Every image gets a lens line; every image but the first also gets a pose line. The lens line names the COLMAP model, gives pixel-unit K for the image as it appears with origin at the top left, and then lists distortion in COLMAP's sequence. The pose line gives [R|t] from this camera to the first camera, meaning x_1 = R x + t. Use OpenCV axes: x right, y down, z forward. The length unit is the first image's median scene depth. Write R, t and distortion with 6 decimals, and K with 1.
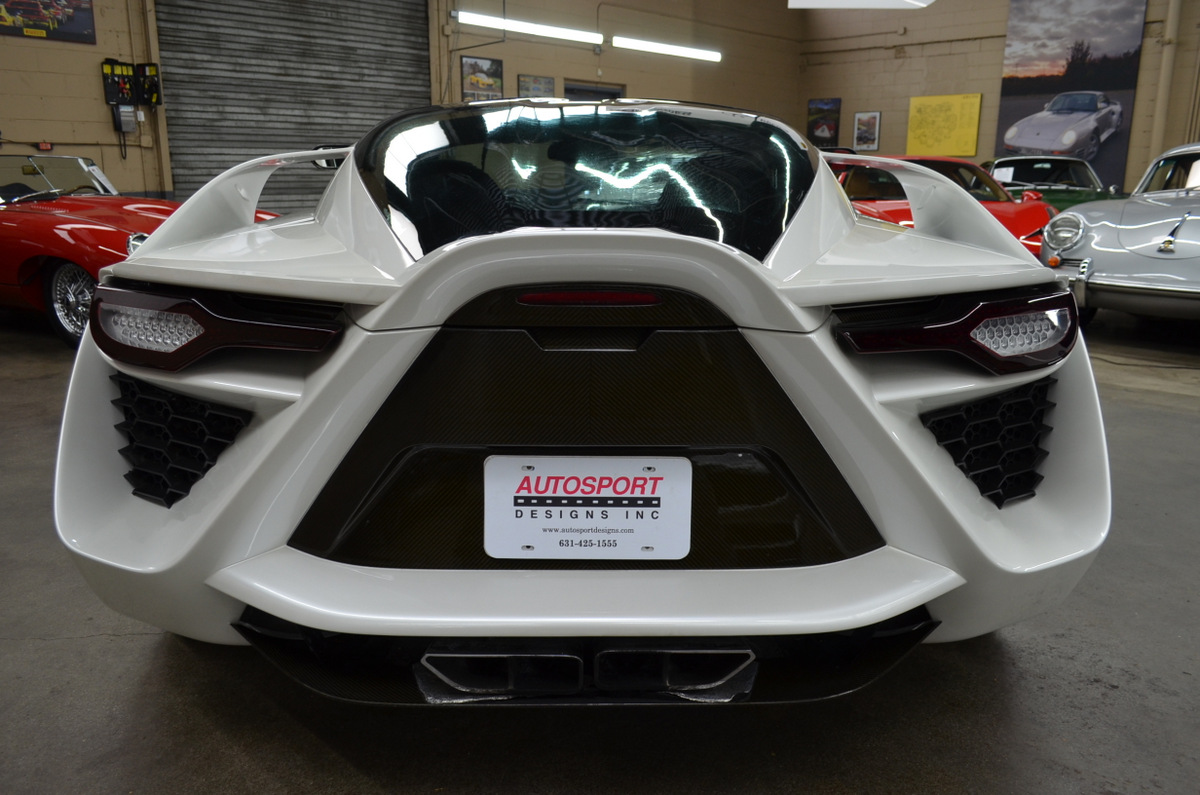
lens RADIAL K [[929.2, 0, 601.7], [0, 929.2, 402.3], [0, 0, 1]] dist [-0.008593, 0.000304]
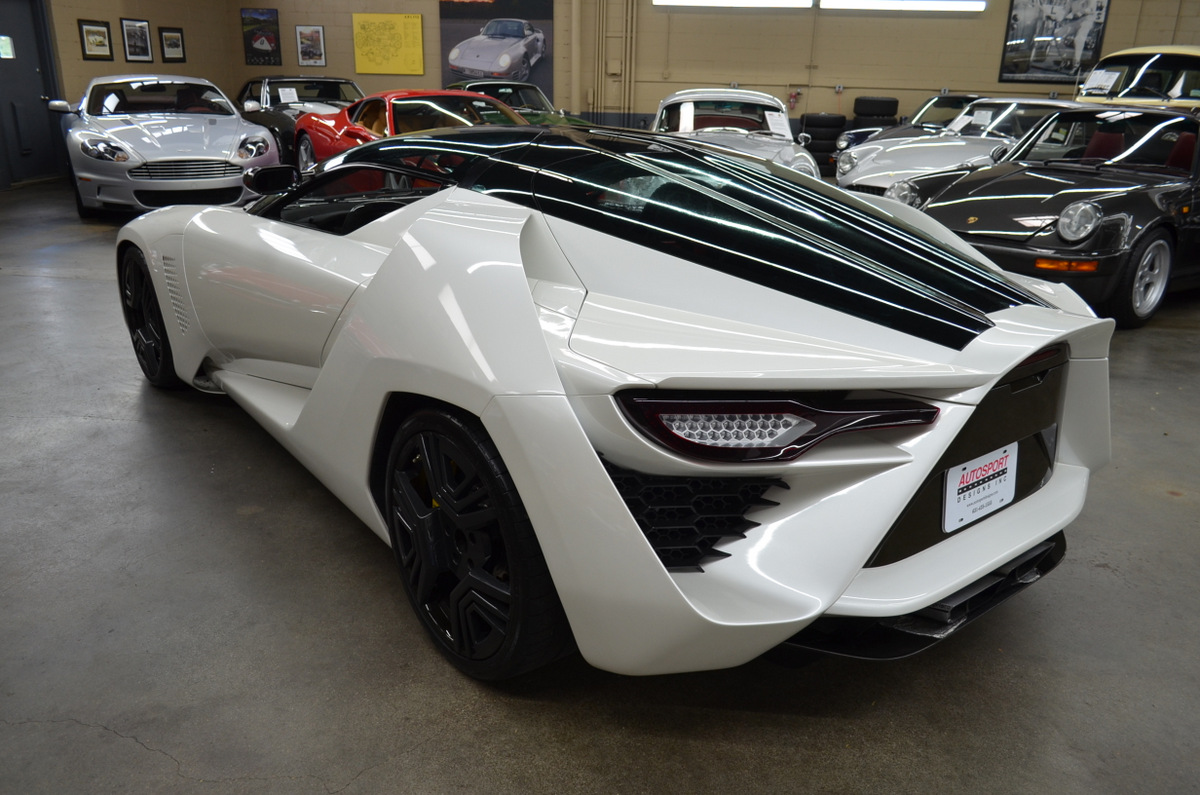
lens RADIAL K [[929.2, 0, 601.7], [0, 929.2, 402.3], [0, 0, 1]] dist [-0.008593, 0.000304]
pose [[0.787884, -0.195274, 0.584044, -0.135553], [0.130835, 0.979821, 0.151103, -0.033050], [-0.601765, -0.042638, 0.797534, 0.013706]]
